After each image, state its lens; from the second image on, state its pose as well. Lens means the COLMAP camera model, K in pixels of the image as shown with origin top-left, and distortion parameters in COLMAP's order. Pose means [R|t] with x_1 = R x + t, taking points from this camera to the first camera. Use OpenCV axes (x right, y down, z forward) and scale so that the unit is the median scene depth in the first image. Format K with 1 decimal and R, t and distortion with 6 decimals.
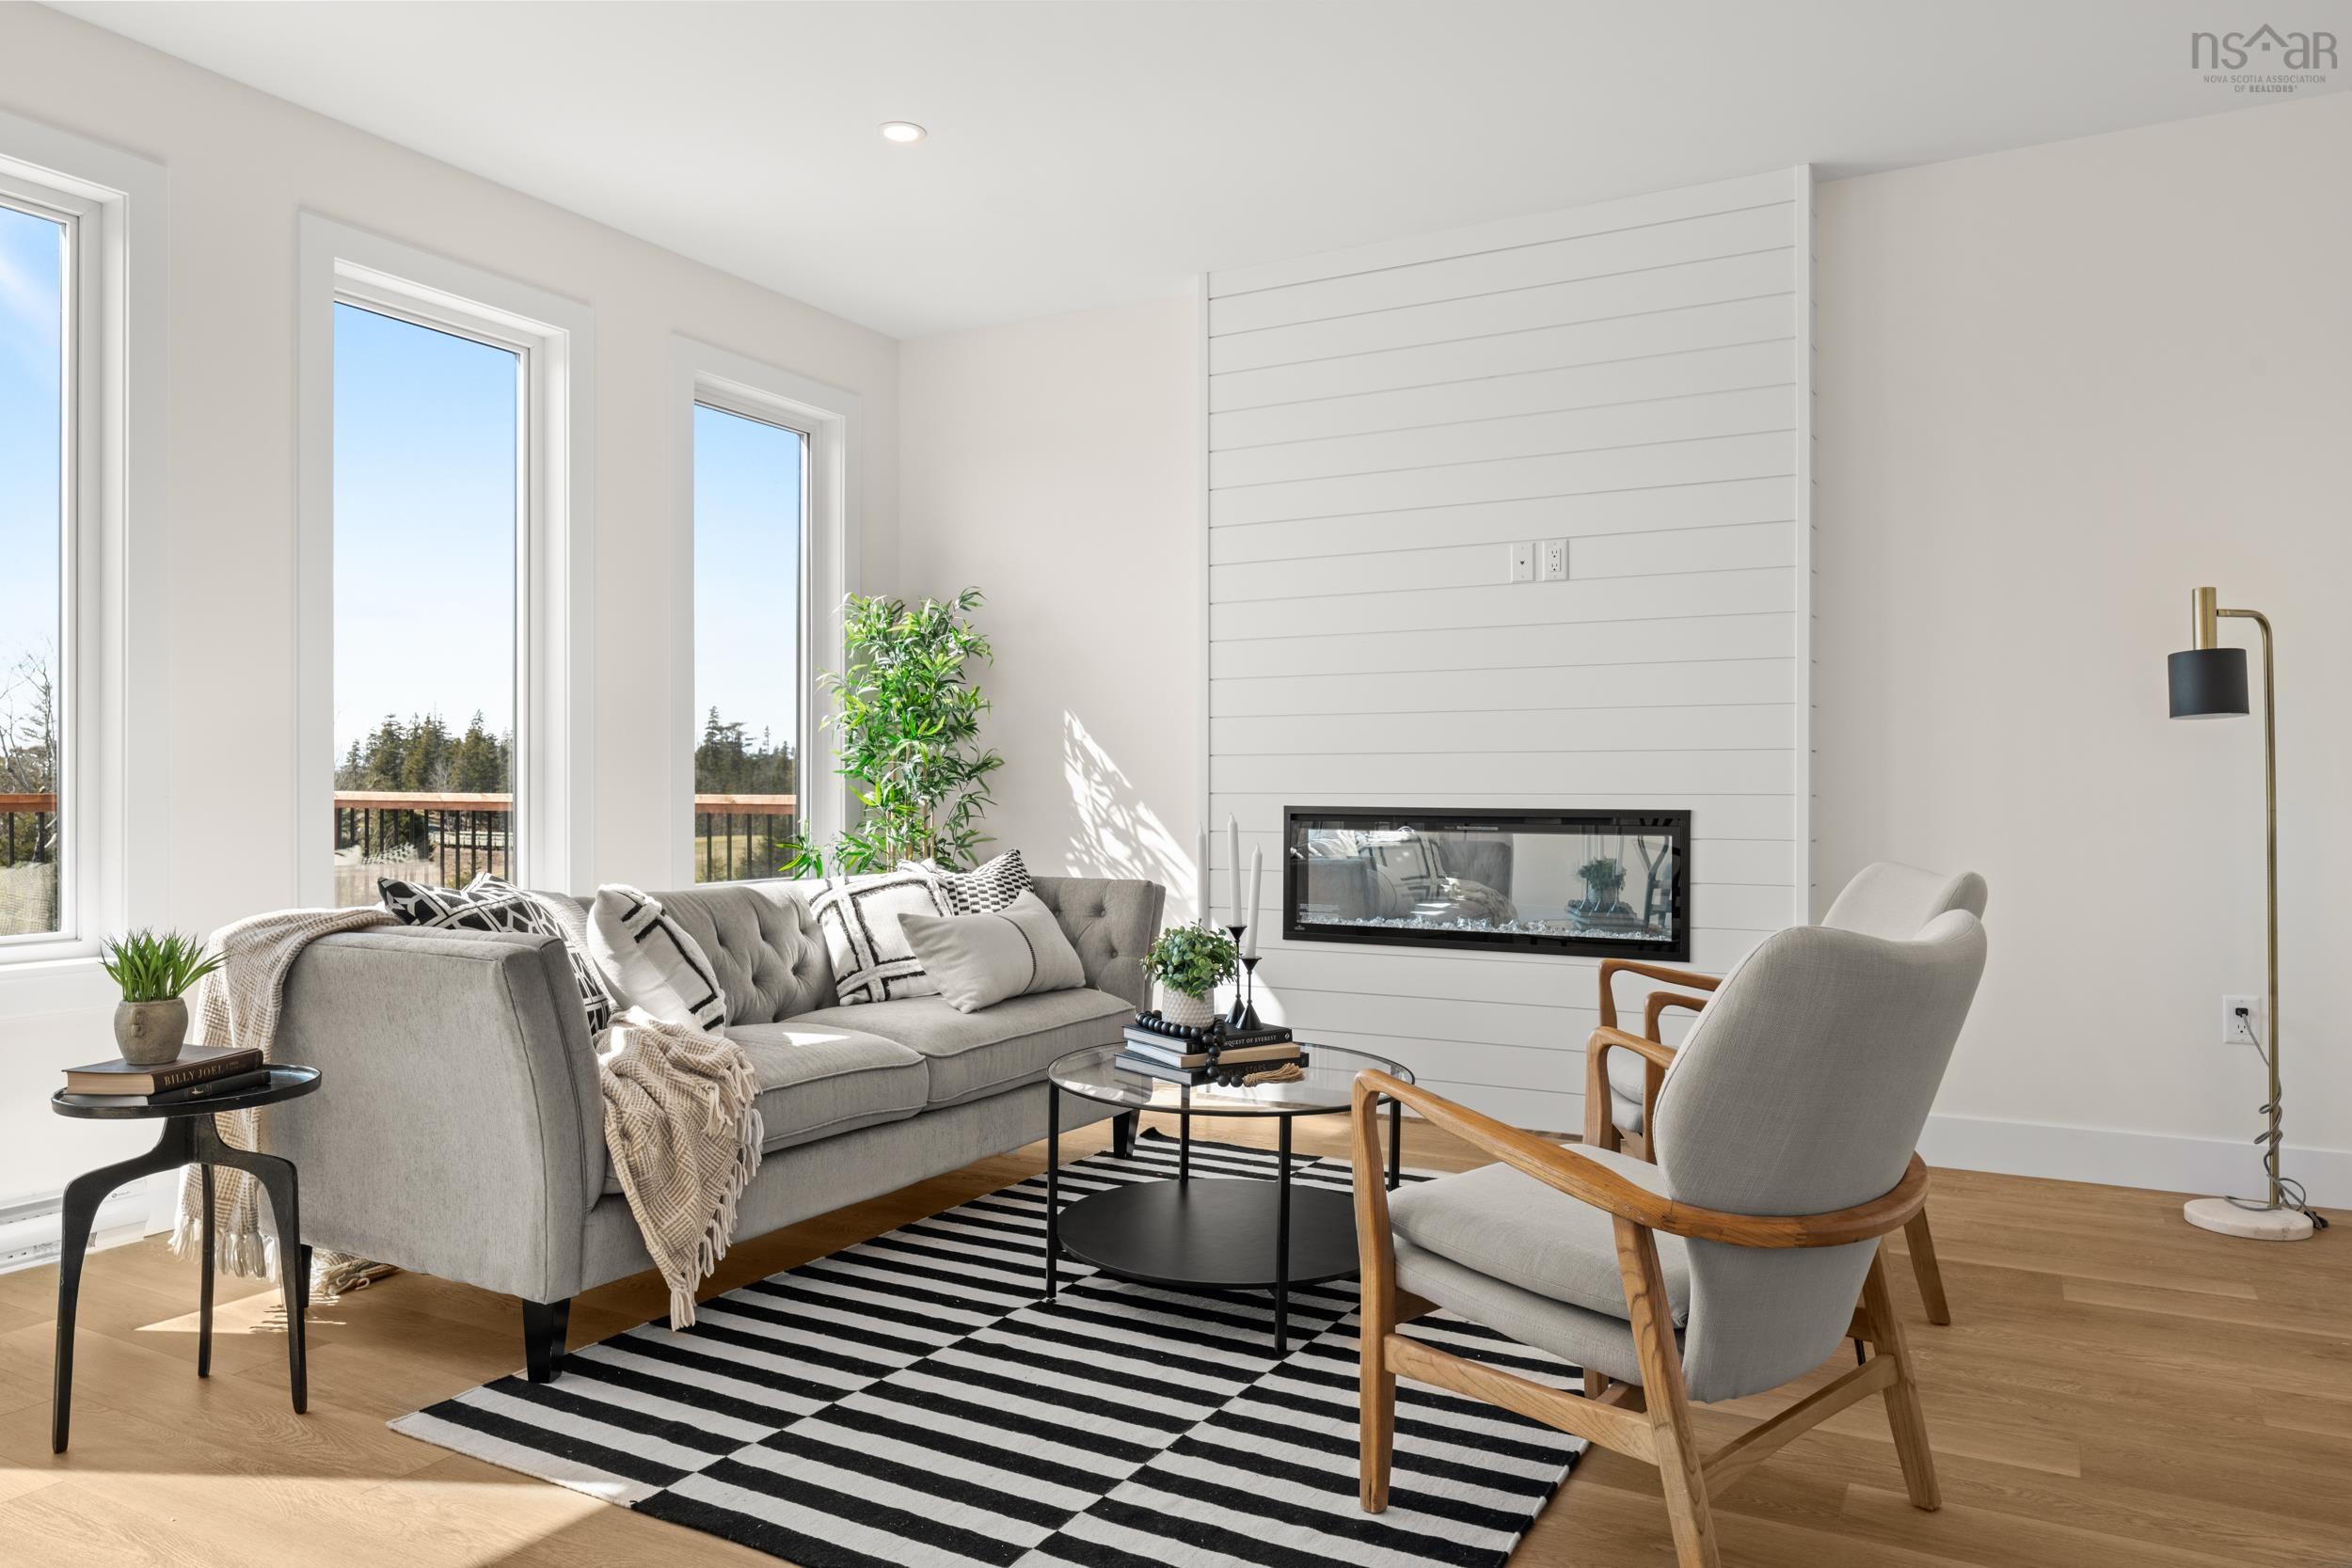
lens RADIAL K [[1550.1, 0, 1177.5], [0, 1550.1, 784.7], [0, 0, 1]] dist [-0.000273, 0.001527]
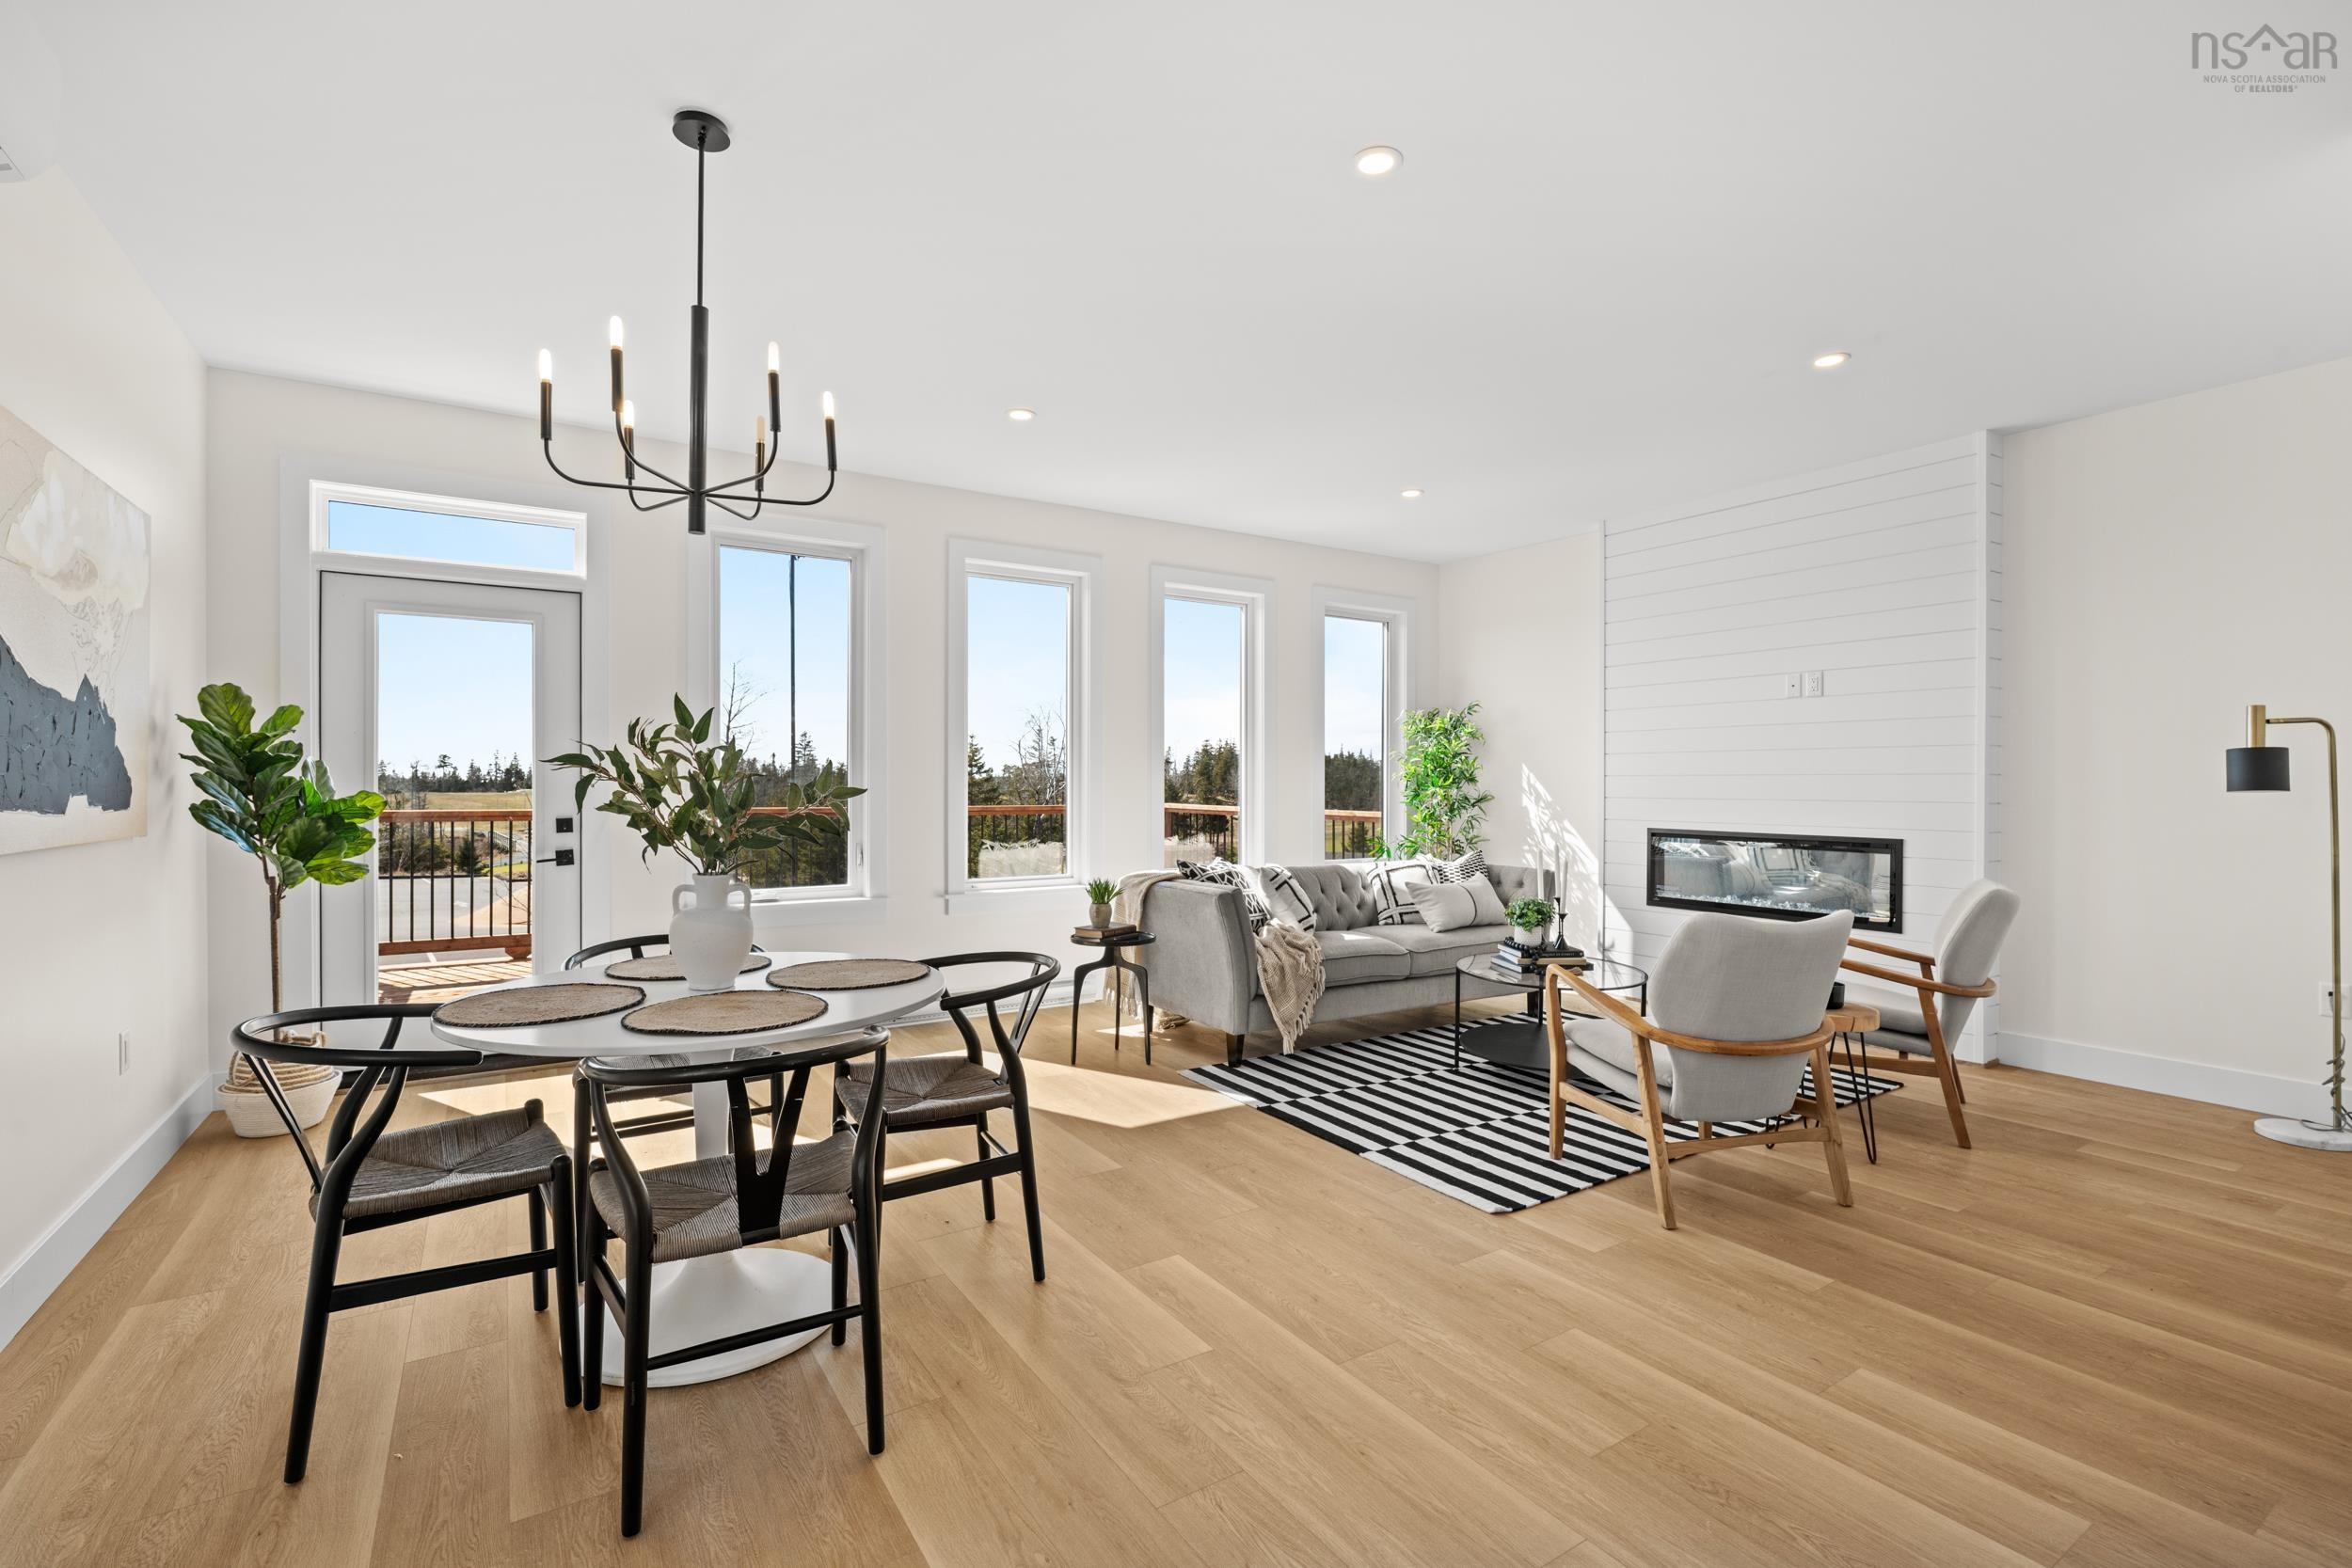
lens RADIAL K [[1043.2, 0, 1179.7], [0, 1043.2, 789.1], [0, 0, 1]] dist [-0.001417, 0.000447]
pose [[0.879633, 0.004146, -0.475634, 0.266046], [-0.000706, 0.999972, 0.007412, -0.061554], [0.475652, -0.006184, 0.879612, -0.438457]]
